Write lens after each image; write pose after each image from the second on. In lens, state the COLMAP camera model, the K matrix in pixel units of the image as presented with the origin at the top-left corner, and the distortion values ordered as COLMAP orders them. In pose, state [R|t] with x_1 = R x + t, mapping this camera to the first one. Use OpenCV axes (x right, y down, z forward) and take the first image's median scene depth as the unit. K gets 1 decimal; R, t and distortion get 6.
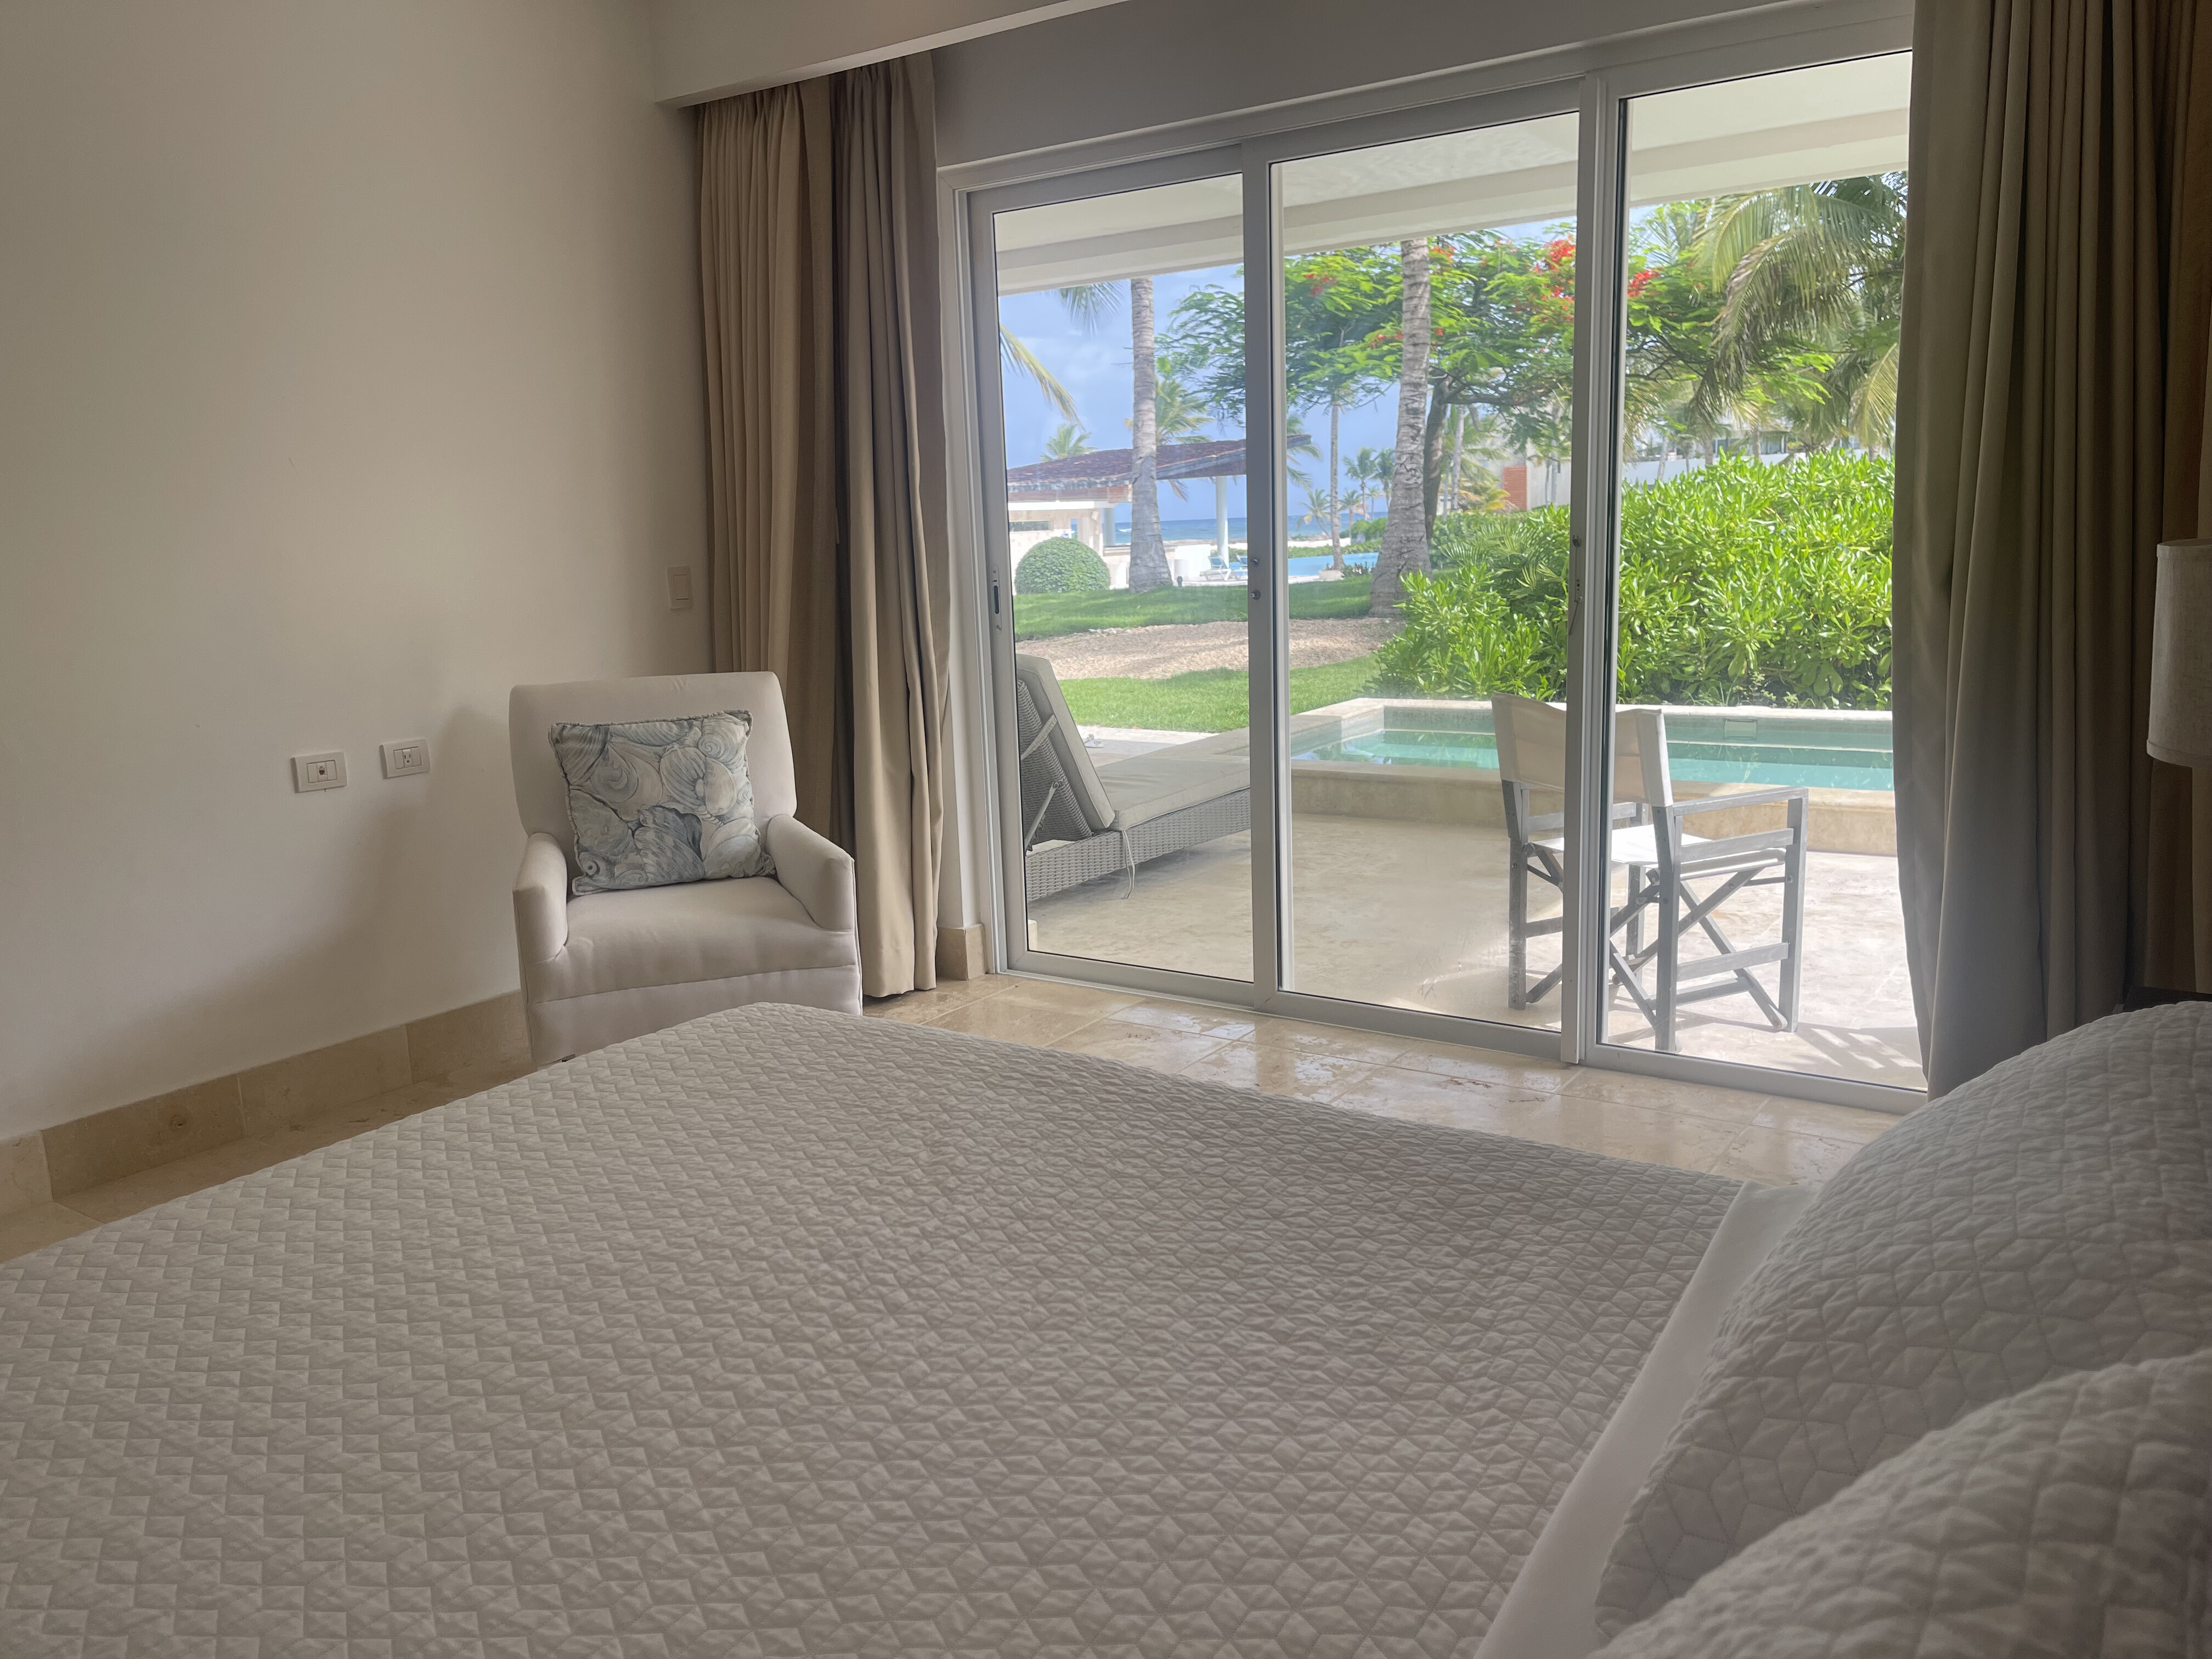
lens RADIAL K [[1790.6, 0, 1103.5], [0, 1790.6, 825.8], [0, 0, 1]] dist [-0.000784, -0.000232]
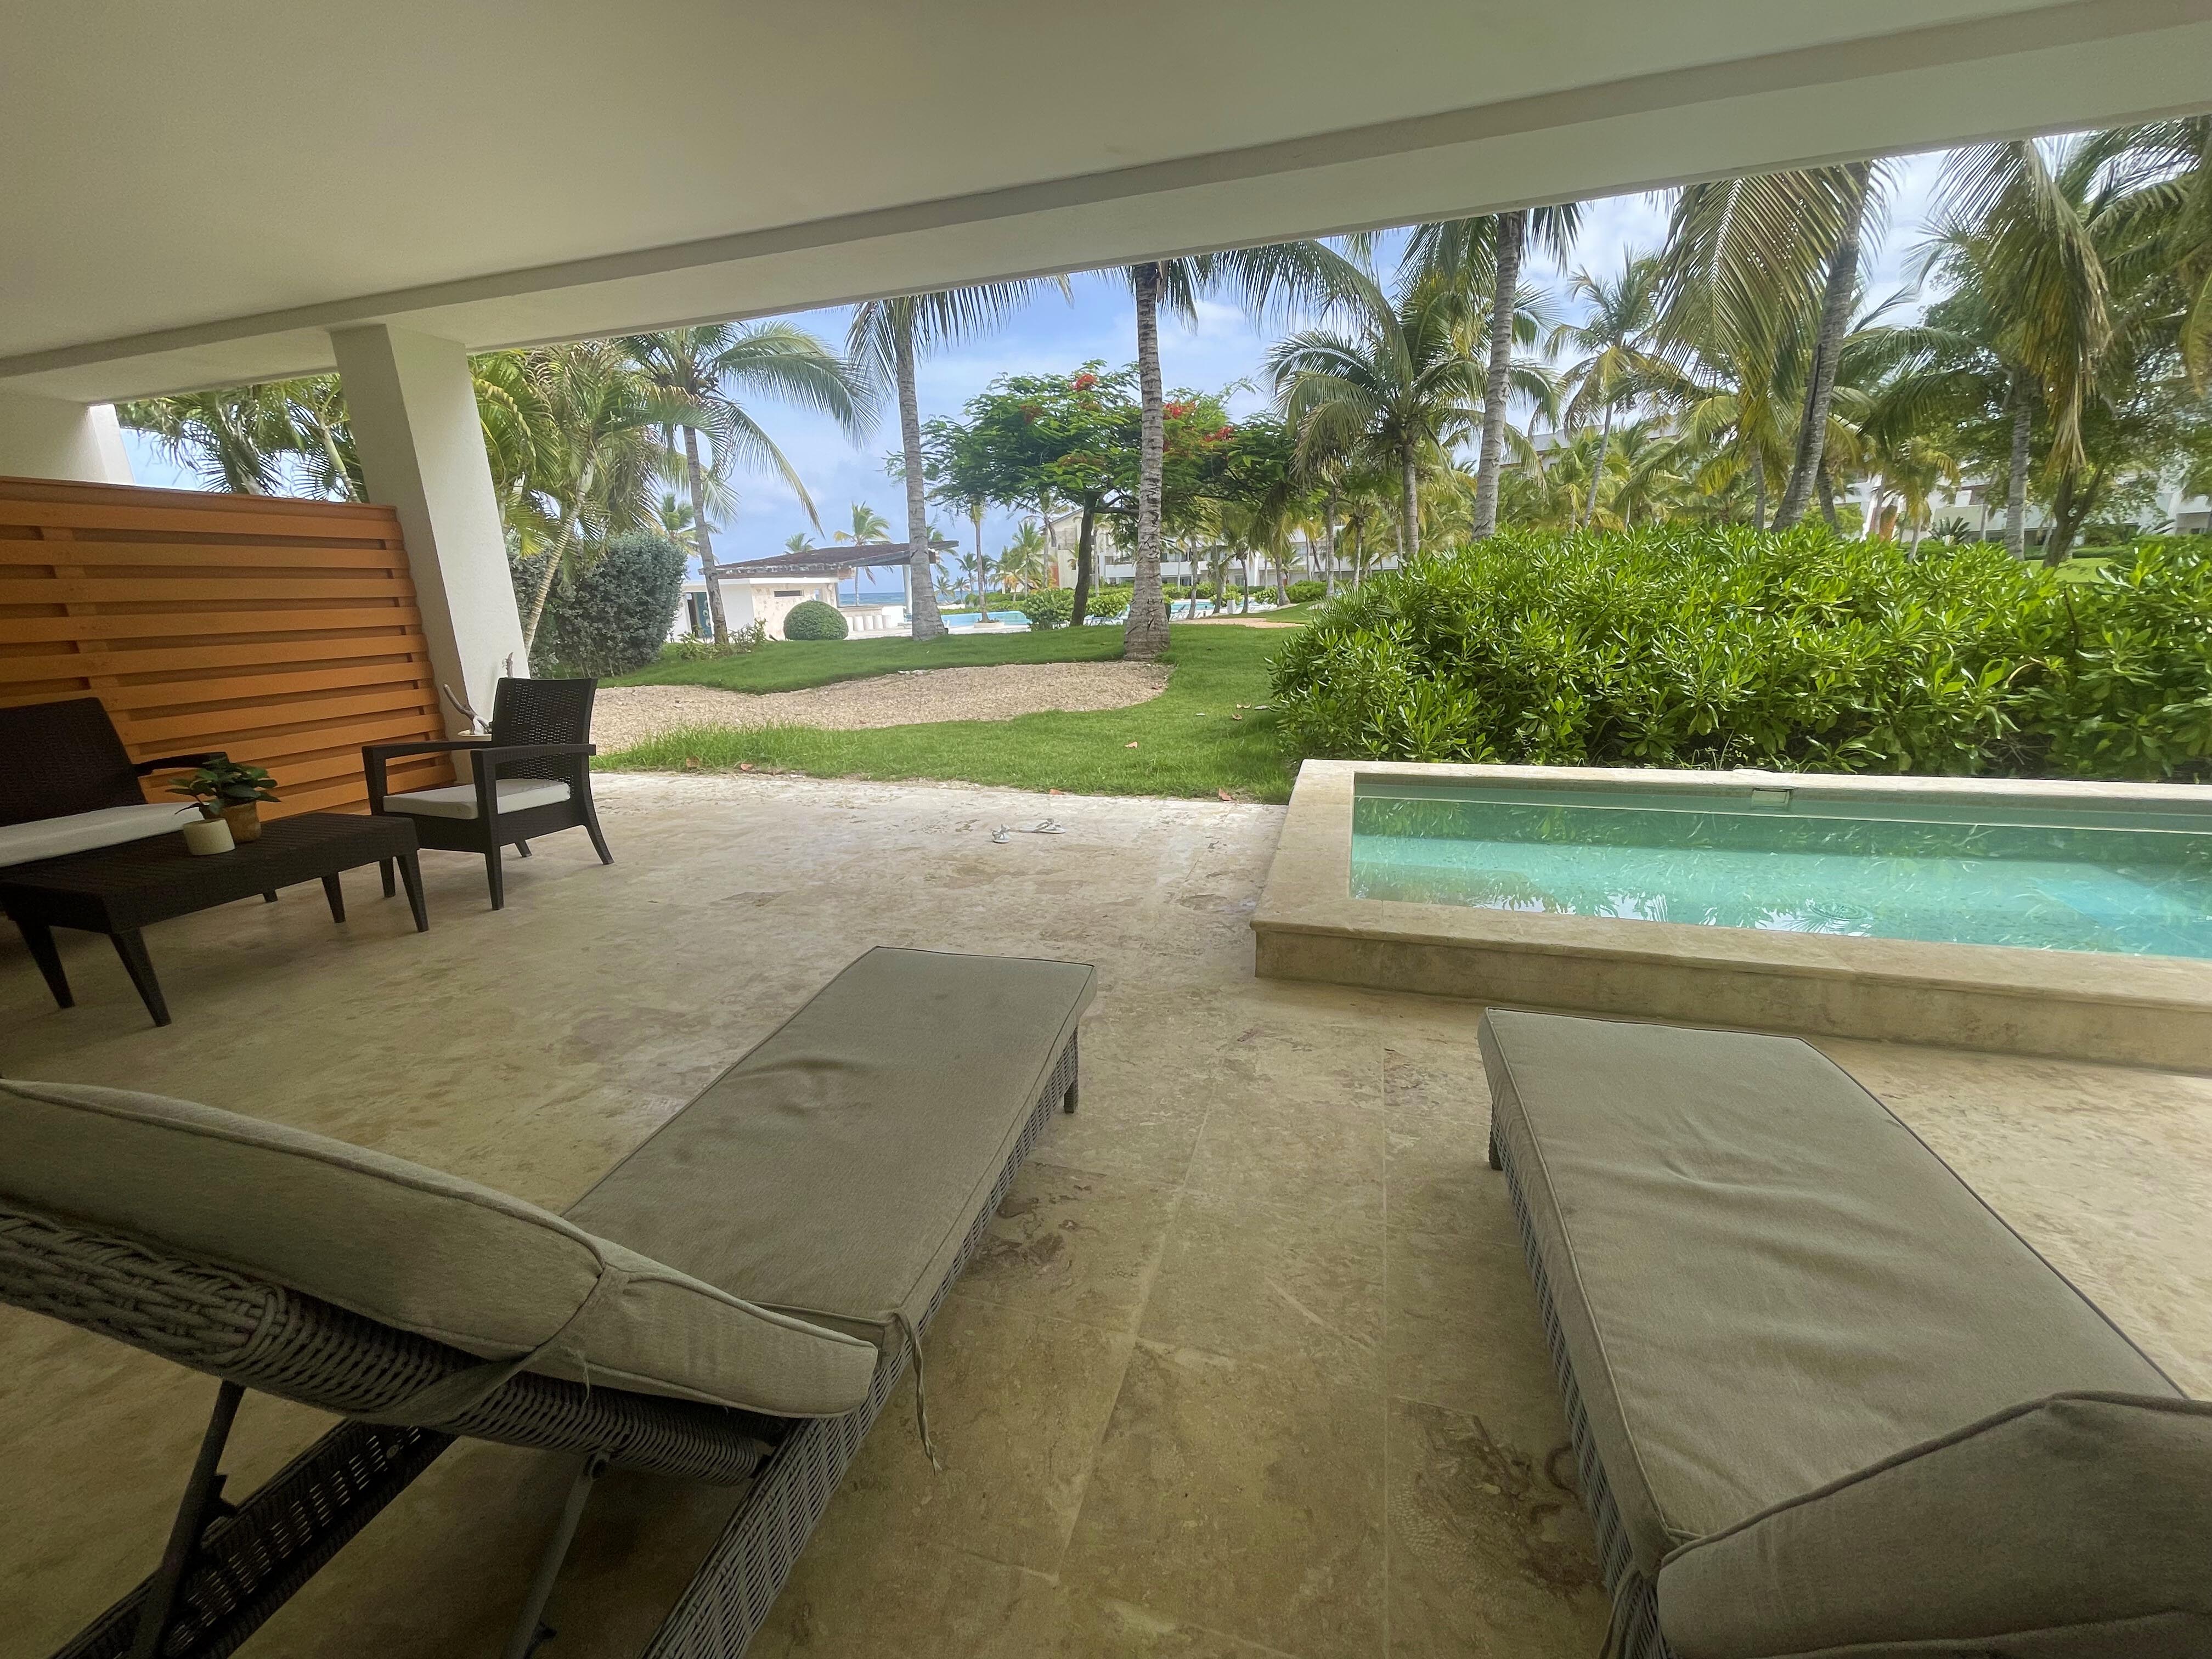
lens RADIAL K [[885.3, 0, 1107.9], [0, 885.3, 831.8], [0, 0, 1]] dist [0.000515, 0.001020]
pose [[0.948432, -0.067090, 0.309799, -0.053976], [0.038759, 0.994556, 0.096722, -0.040362], [-0.314602, -0.079727, 0.945870, 0.277222]]
